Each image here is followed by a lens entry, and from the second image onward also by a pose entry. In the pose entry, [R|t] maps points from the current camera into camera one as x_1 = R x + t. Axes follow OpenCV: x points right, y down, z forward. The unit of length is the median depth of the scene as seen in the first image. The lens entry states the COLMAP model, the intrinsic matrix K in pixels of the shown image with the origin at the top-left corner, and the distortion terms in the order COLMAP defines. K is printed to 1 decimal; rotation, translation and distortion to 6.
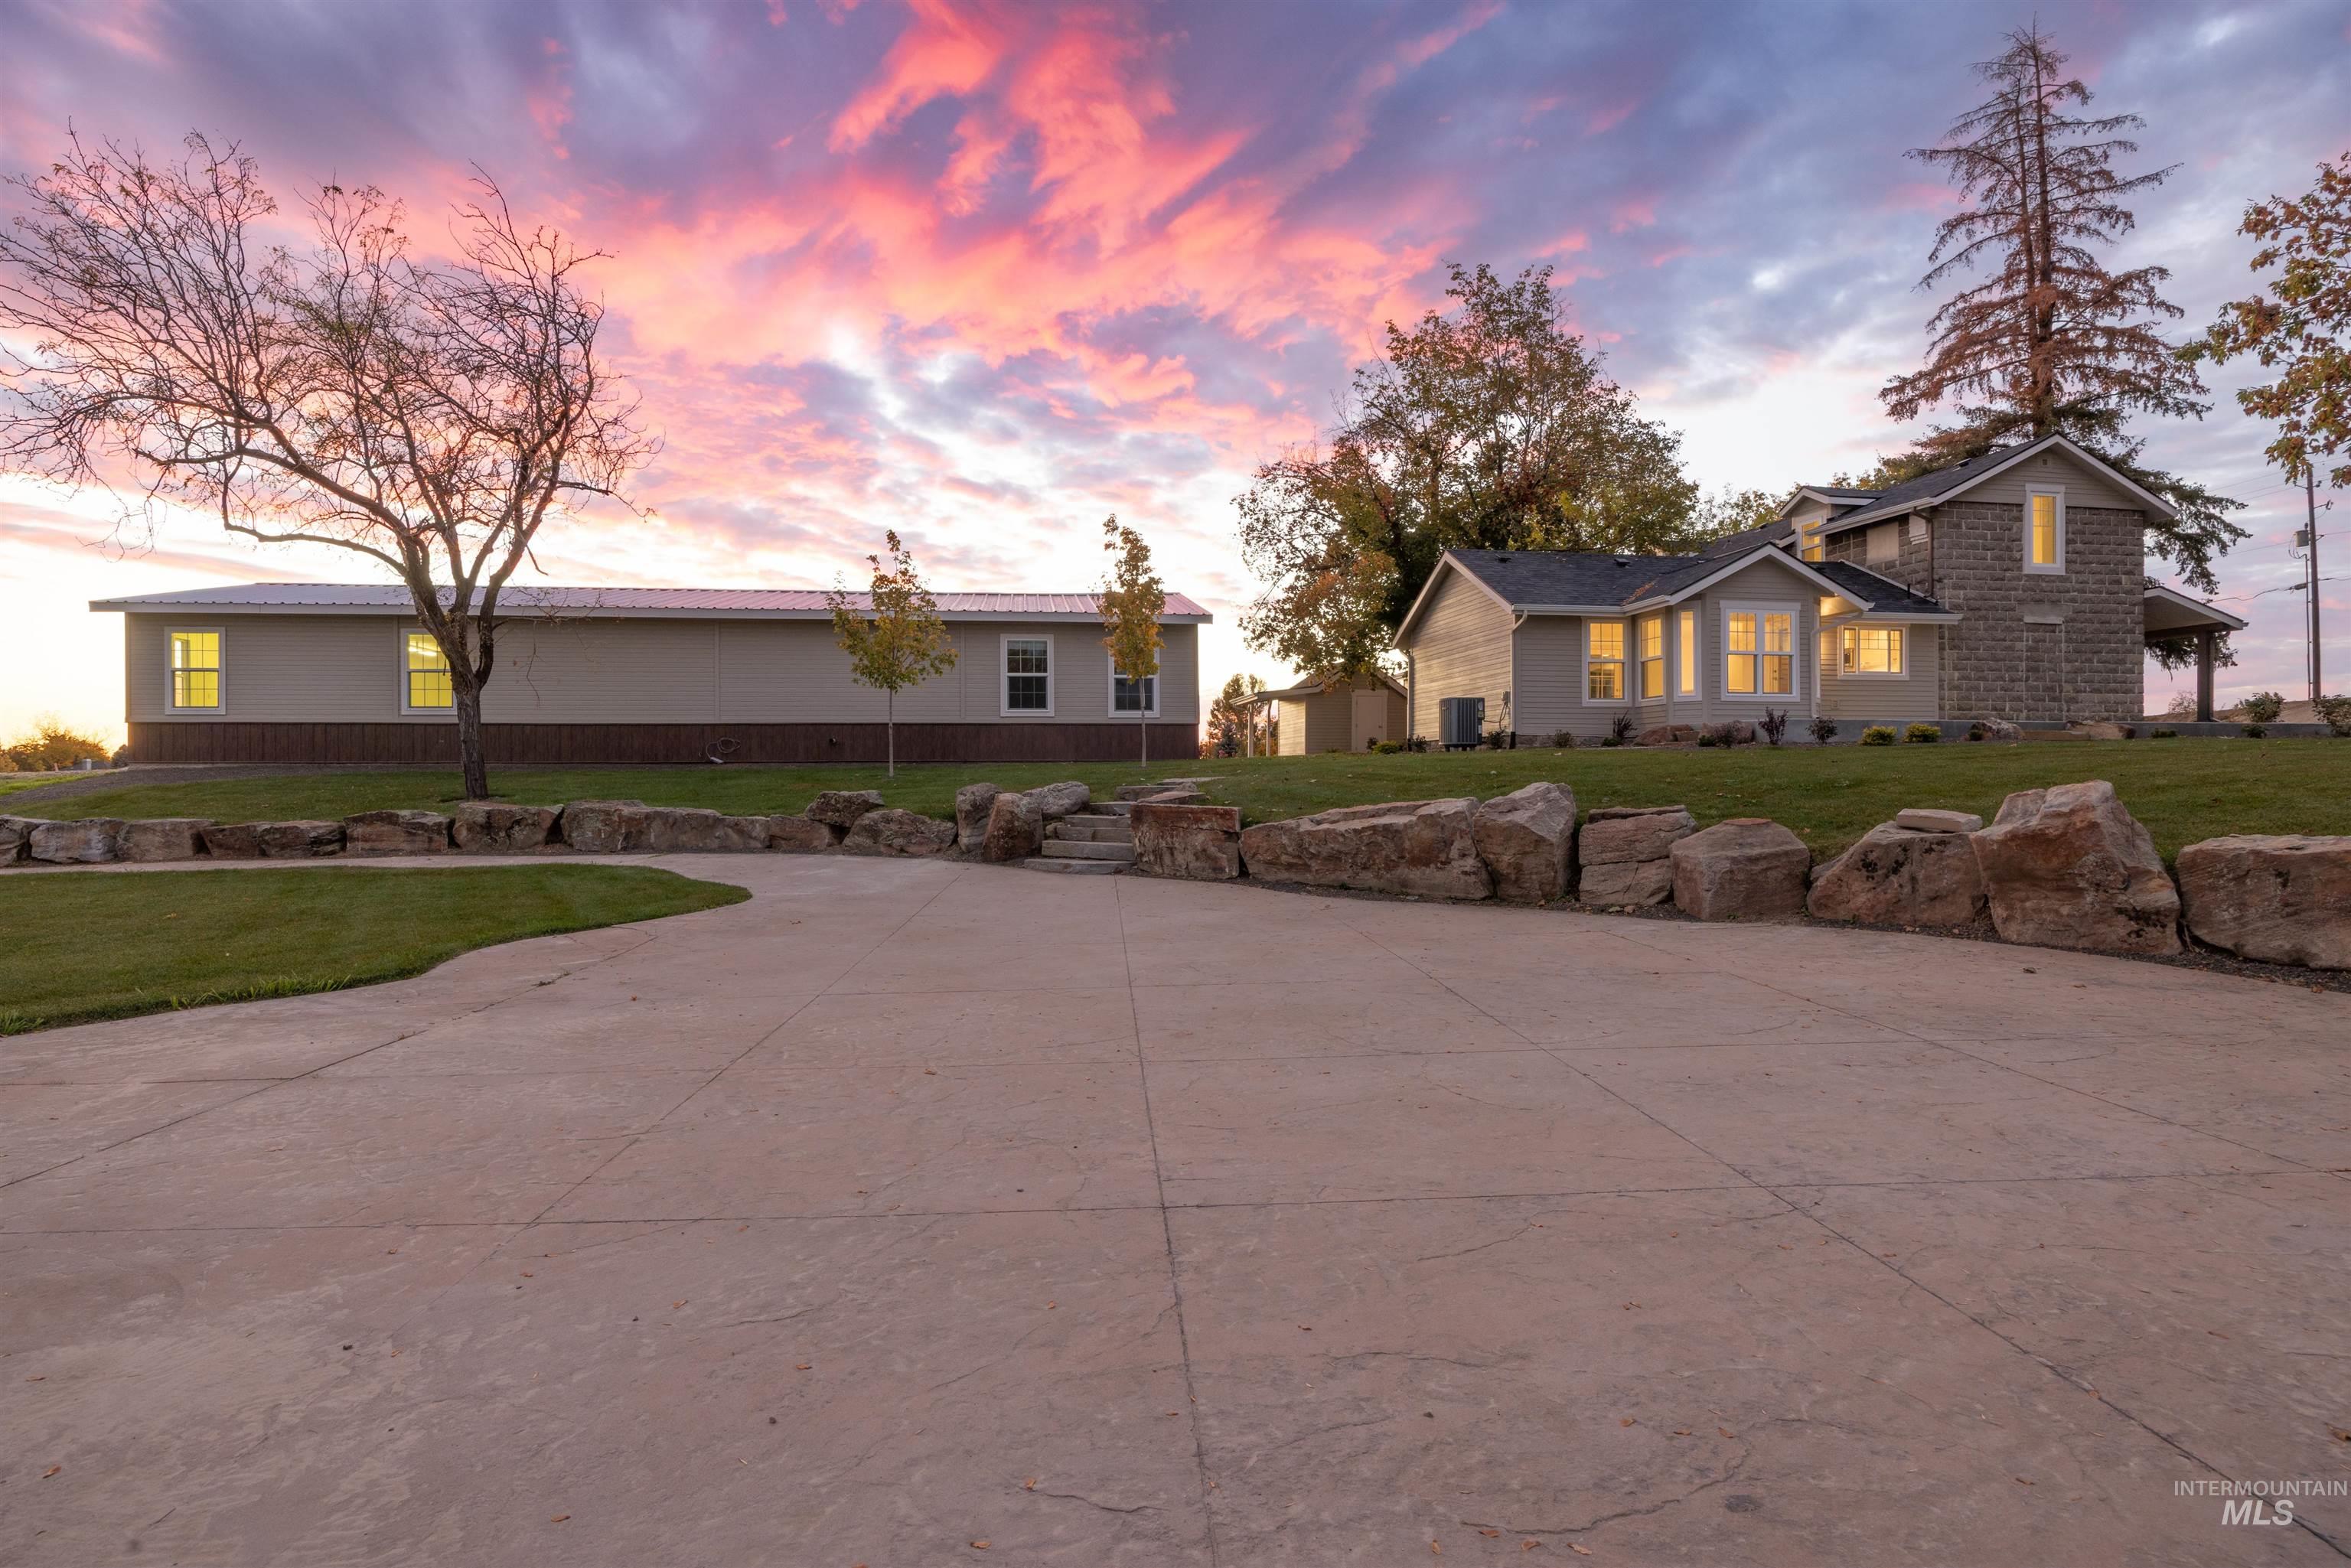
lens RADIAL K [[1219.6, 0, 1165.8], [0, 1219.6, 794.3], [0, 0, 1]] dist [-0.011624, 0.001083]
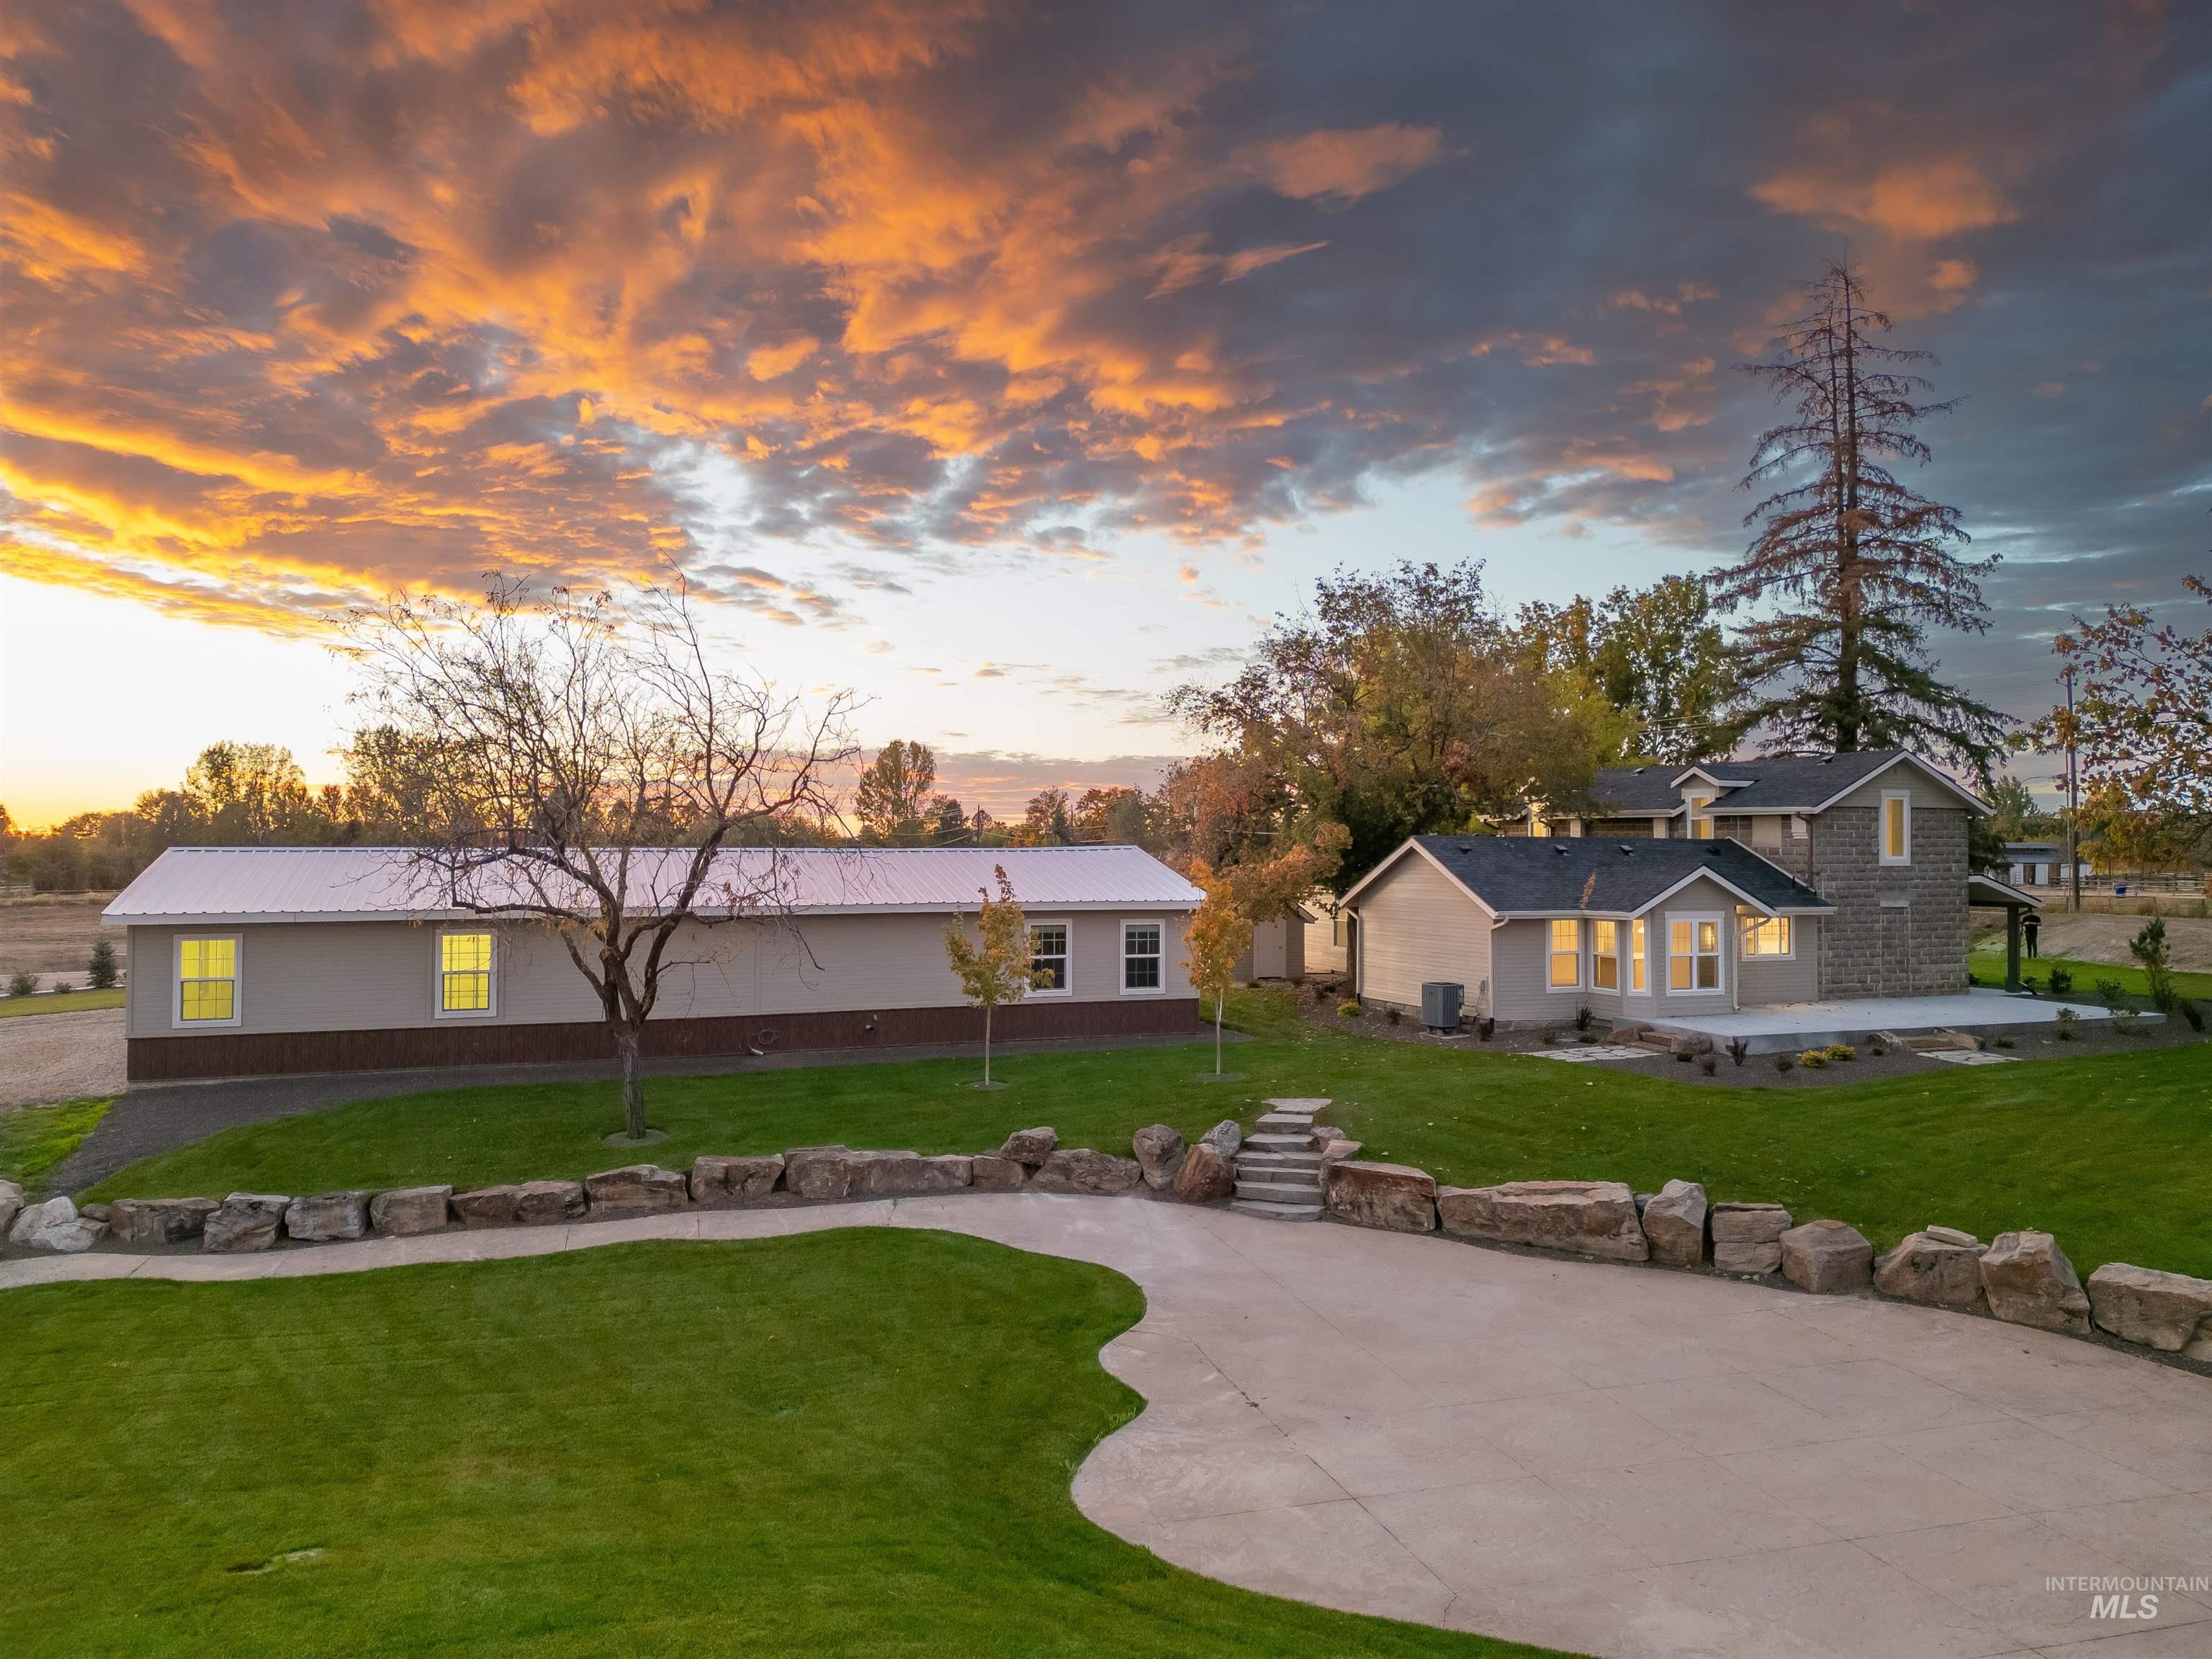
lens RADIAL K [[1578.1, 0, 1093.9], [0, 1578.1, 824.7], [0, 0, 1]] dist [0.054356, -0.037886]
pose [[0.974892, 0.007695, 0.222544, -0.550087], [-0.003038, 0.999769, -0.021261, -0.267460], [-0.222656, 0.020052, 0.974691, -0.492588]]
